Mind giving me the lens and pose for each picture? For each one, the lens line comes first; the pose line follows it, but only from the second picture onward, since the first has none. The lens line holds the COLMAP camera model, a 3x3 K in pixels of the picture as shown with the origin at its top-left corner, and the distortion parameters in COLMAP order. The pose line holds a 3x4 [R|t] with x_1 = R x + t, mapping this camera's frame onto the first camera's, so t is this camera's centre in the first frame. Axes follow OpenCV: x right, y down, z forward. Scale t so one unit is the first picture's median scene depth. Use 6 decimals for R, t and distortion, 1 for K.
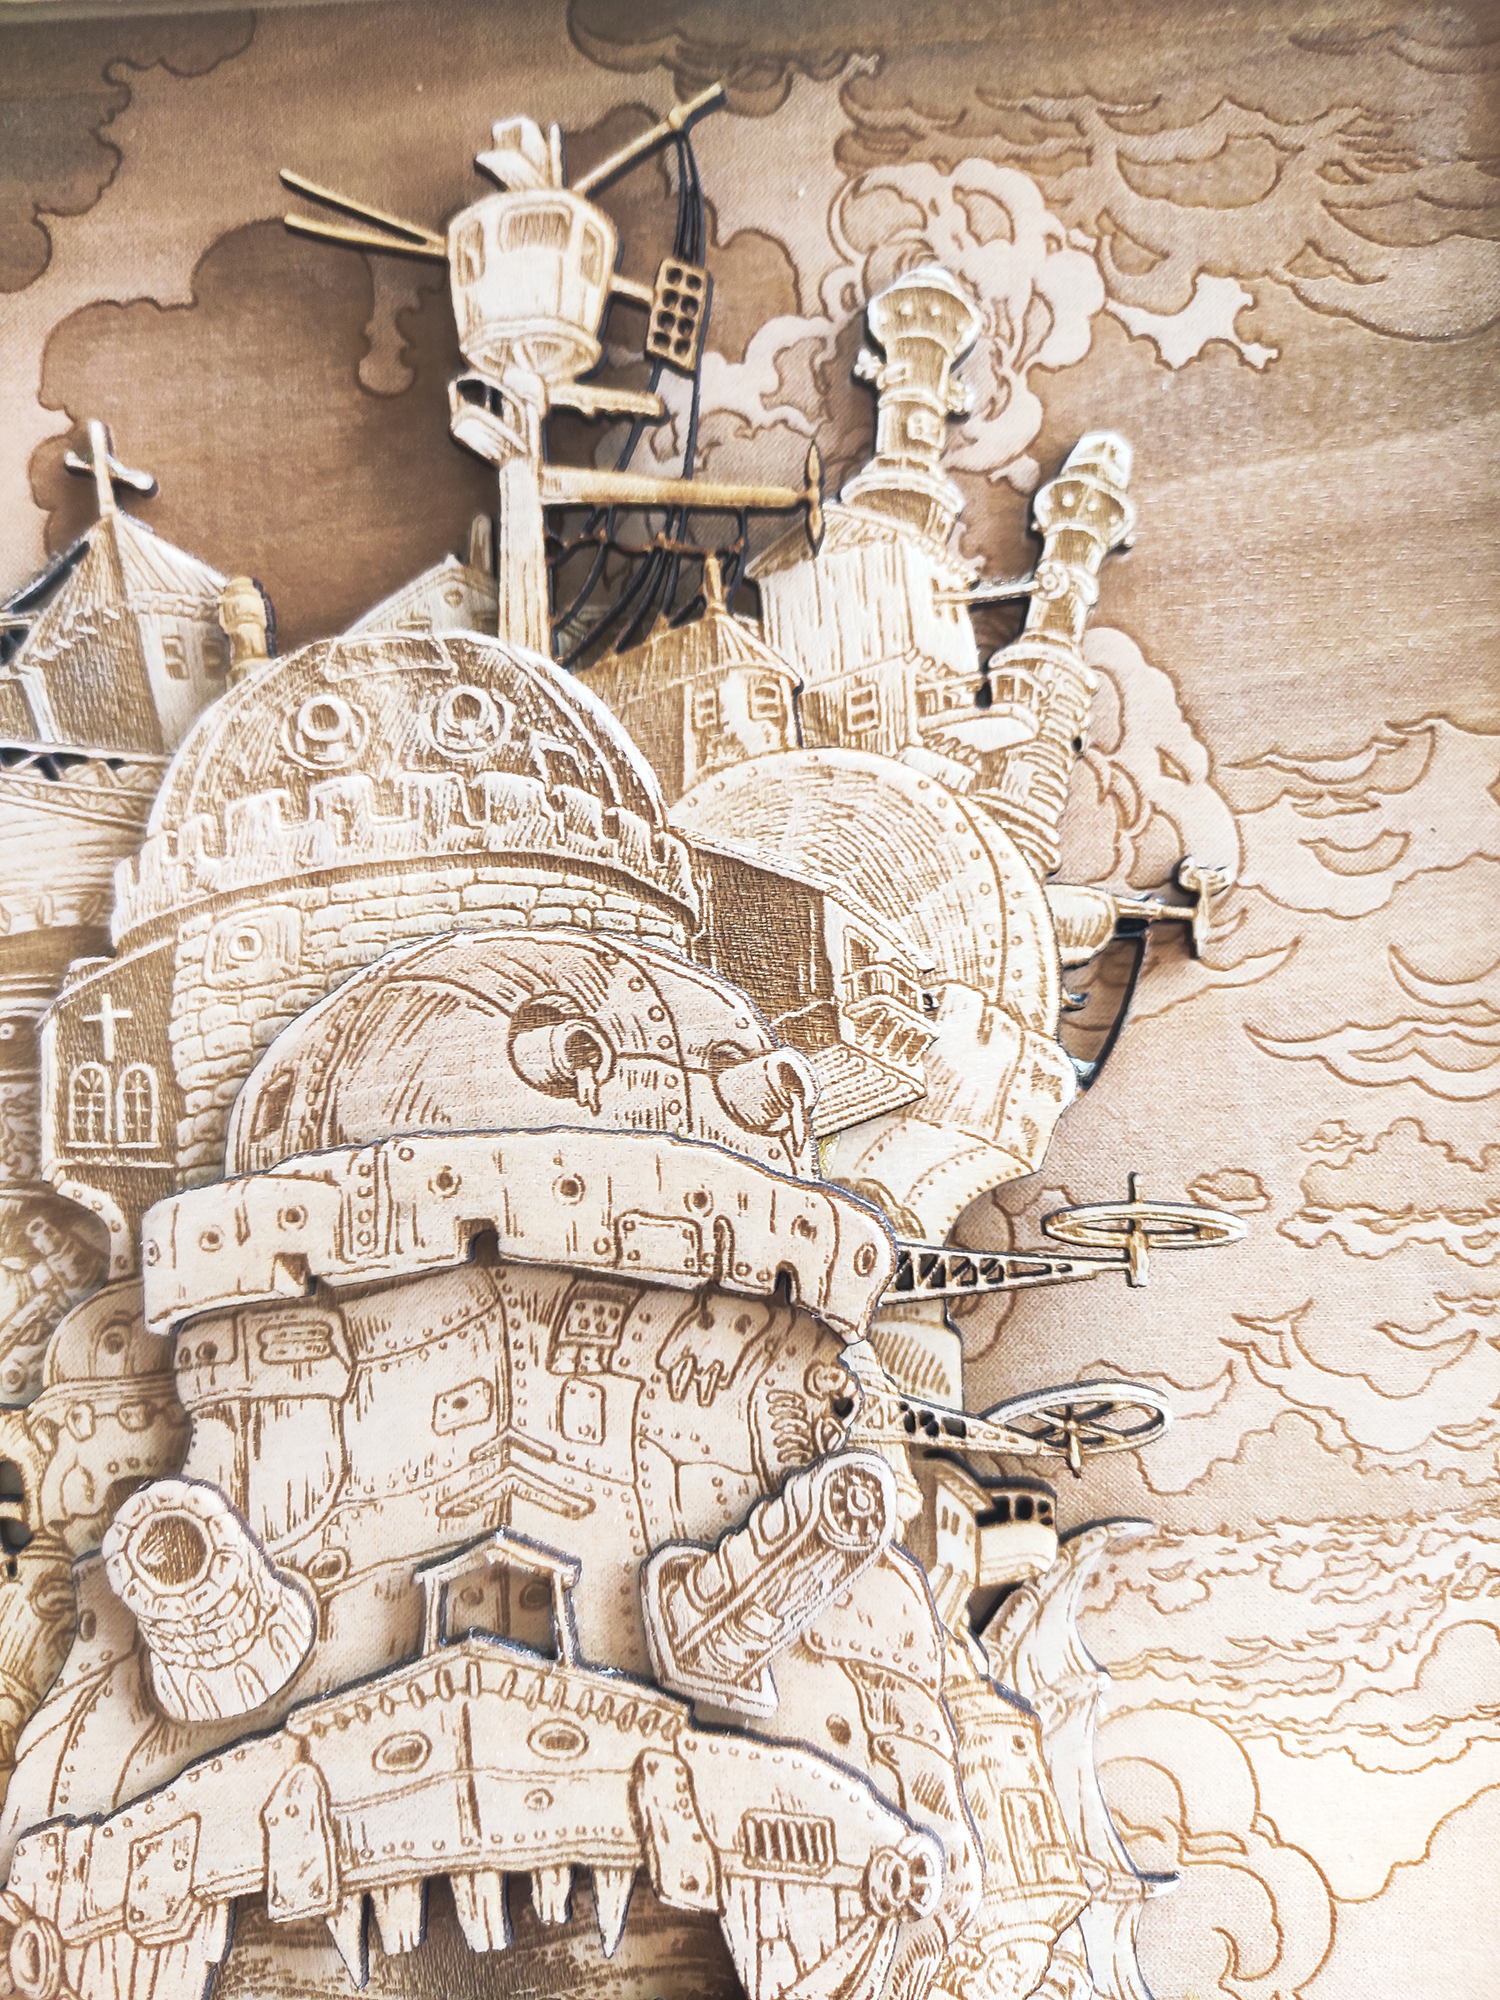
lens RADIAL K [[1572.6, 0, 728.4], [0, 1572.6, 971.1], [0, 0, 1]] dist [0.017269, -0.074175]
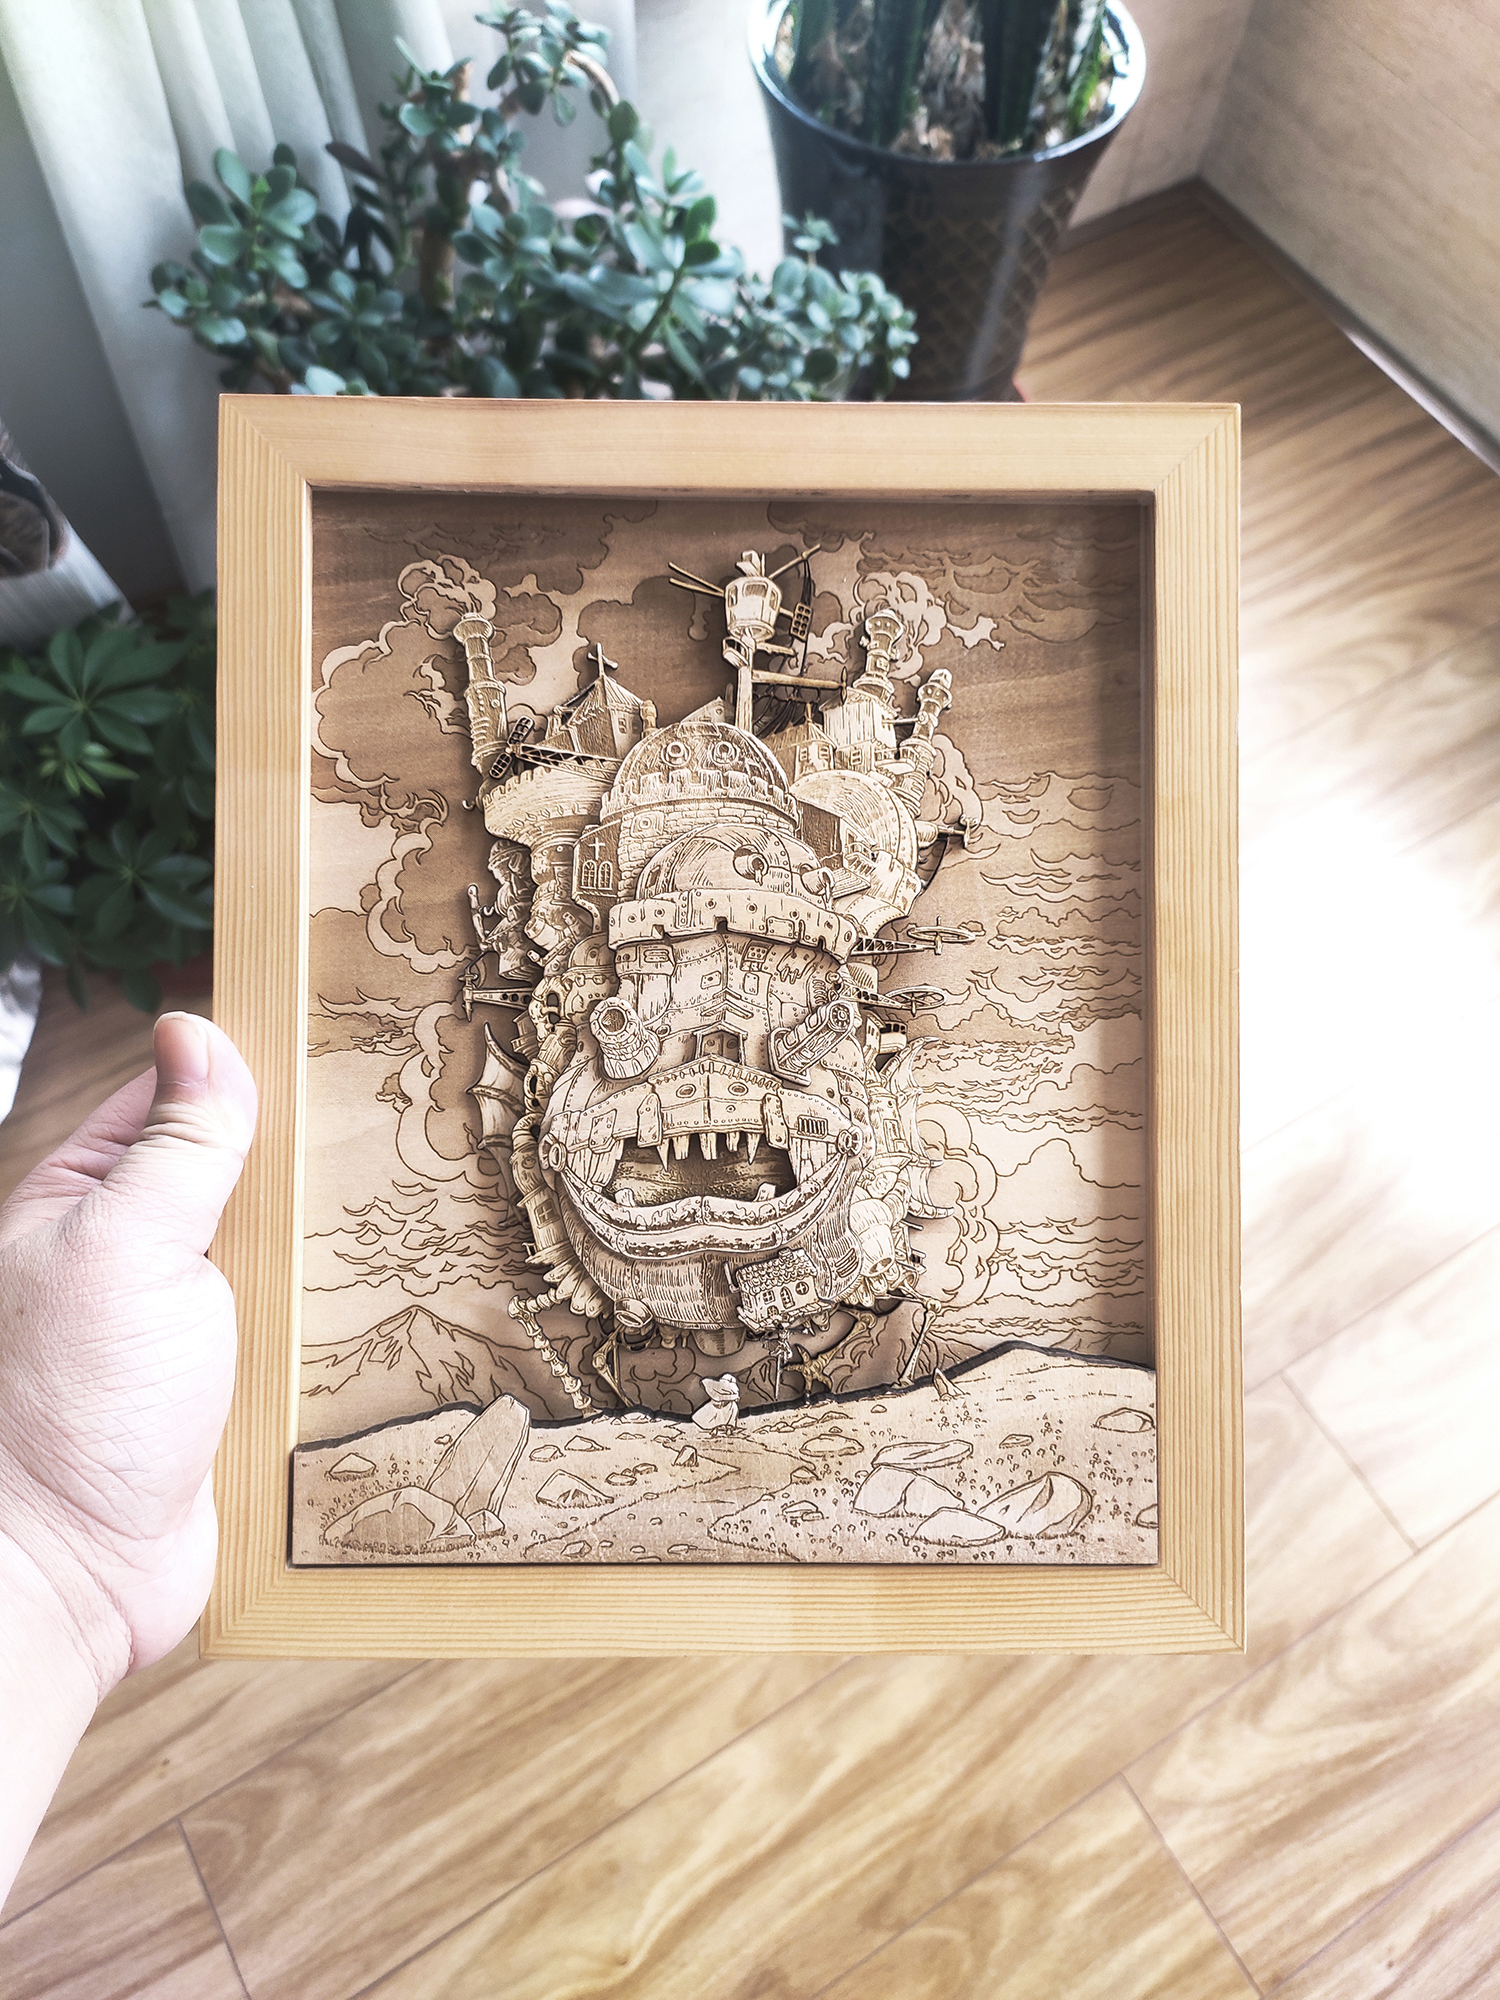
lens RADIAL K [[1572.6, 0, 745.2], [0, 1572.6, 986.7], [0, 0, 1]] dist [0.017269, -0.074175]
pose [[0.997882, 0.056608, 0.032059, -0.199163], [-0.055597, 0.997953, -0.031589, 0.379640], [-0.033782, 0.029739, 0.998987, -1.993393]]
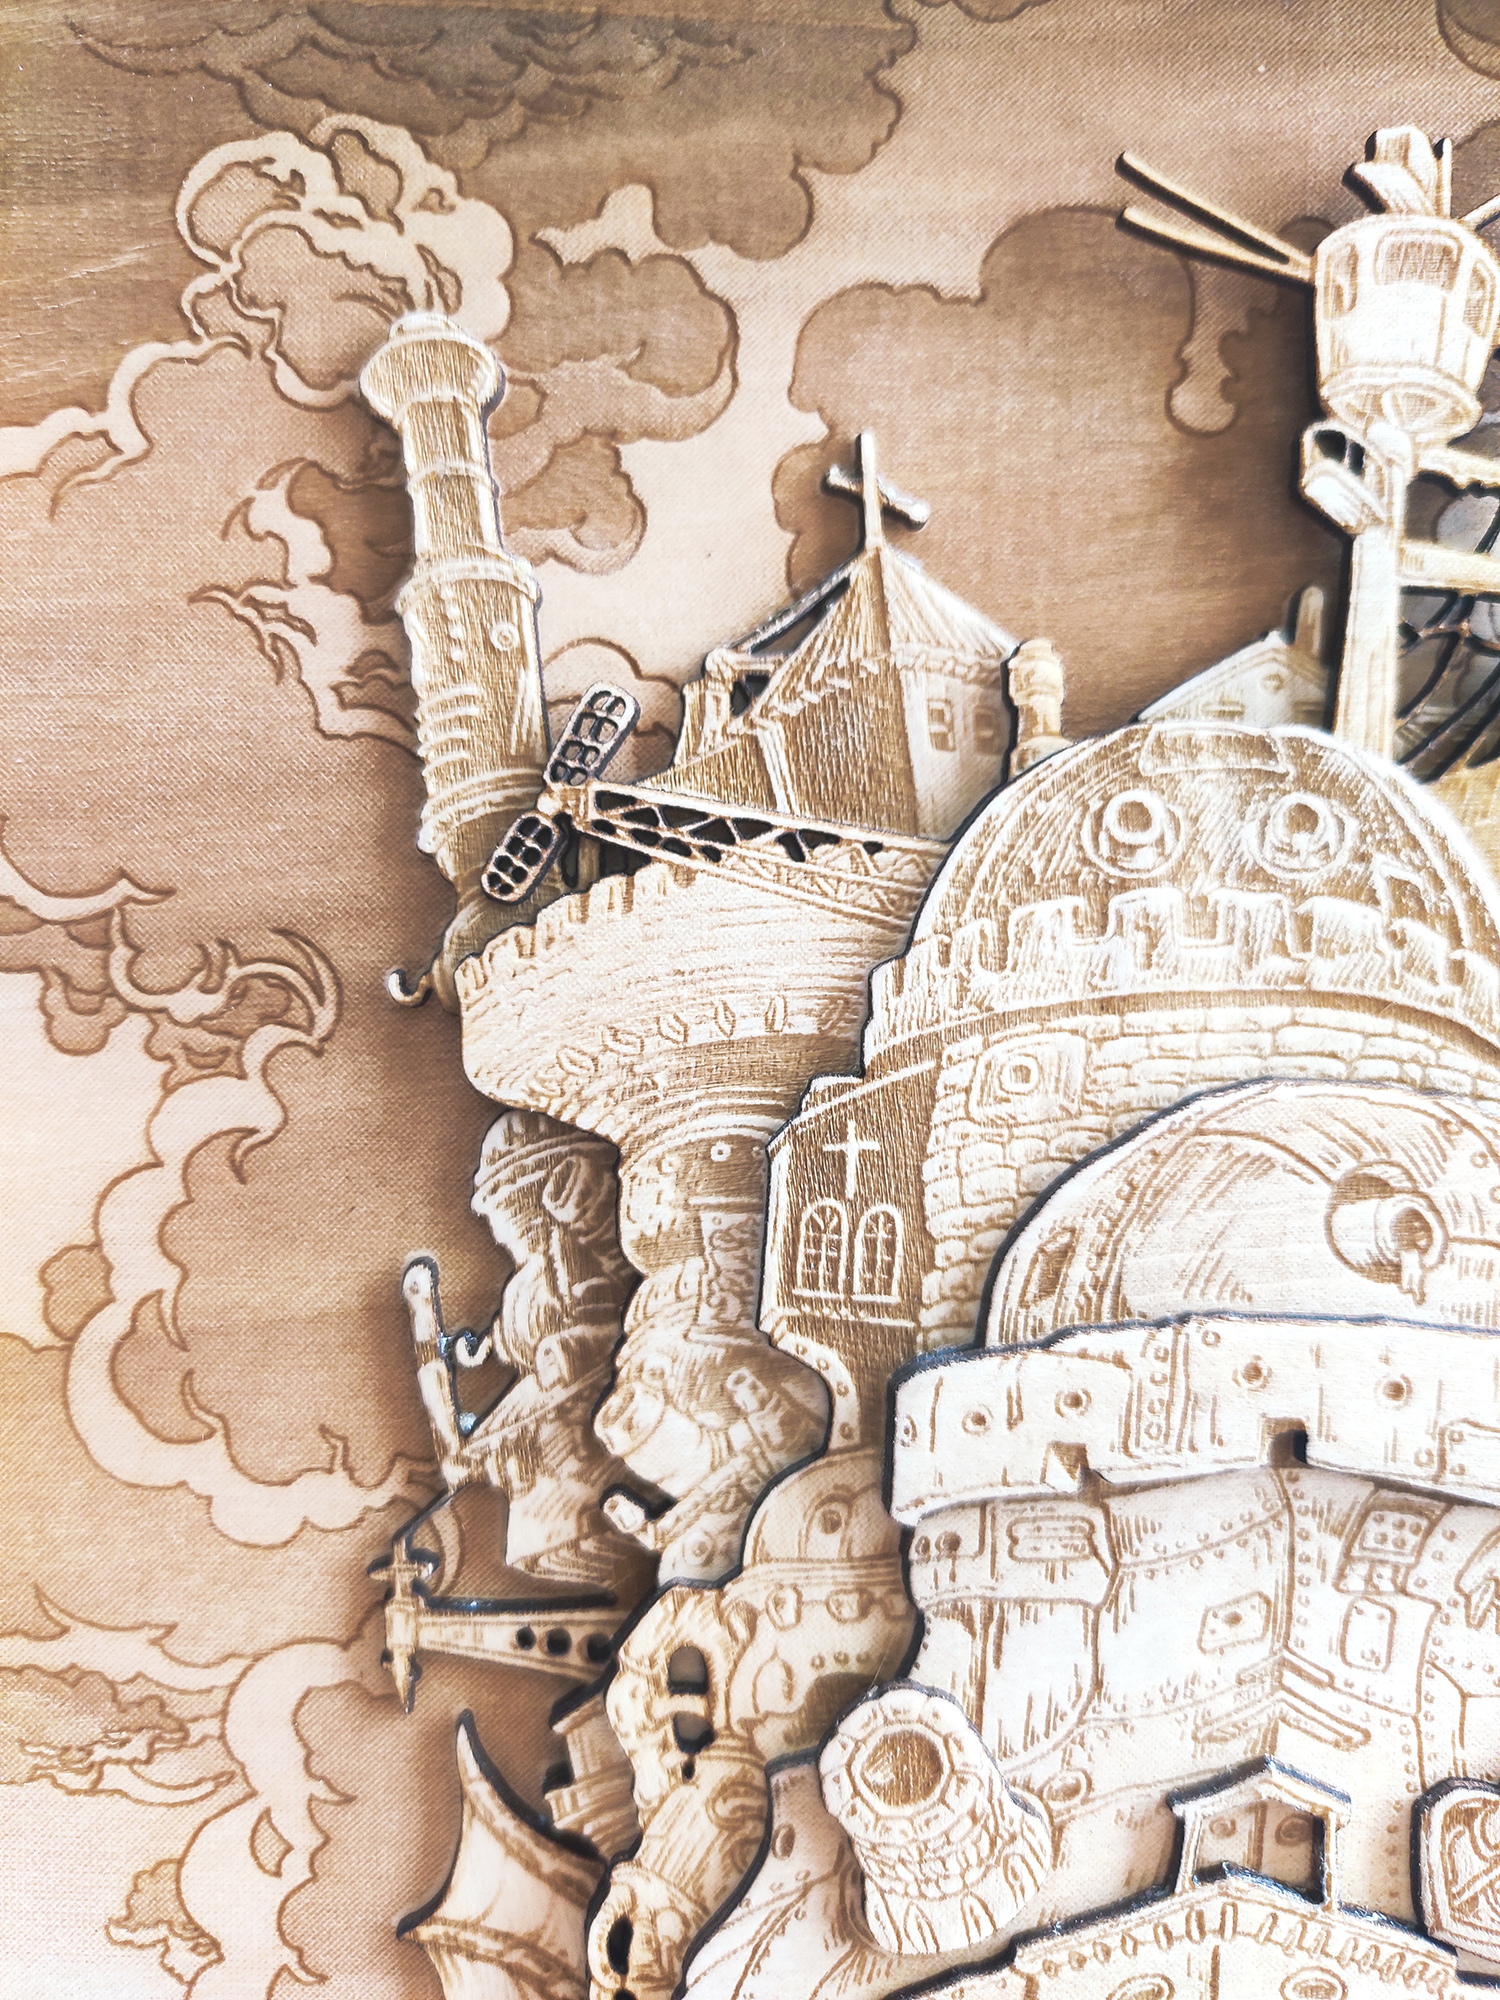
lens RADIAL K [[1643.3, 0, 714.0], [0, 1643.3, 968.0], [0, 0, 1]] dist [-0.029291, -0.030334]
pose [[0.996452, 0.077559, 0.032687, -0.514179], [-0.079079, 0.995707, 0.048110, -0.106111], [-0.028816, -0.050524, 0.998307, 0.123232]]
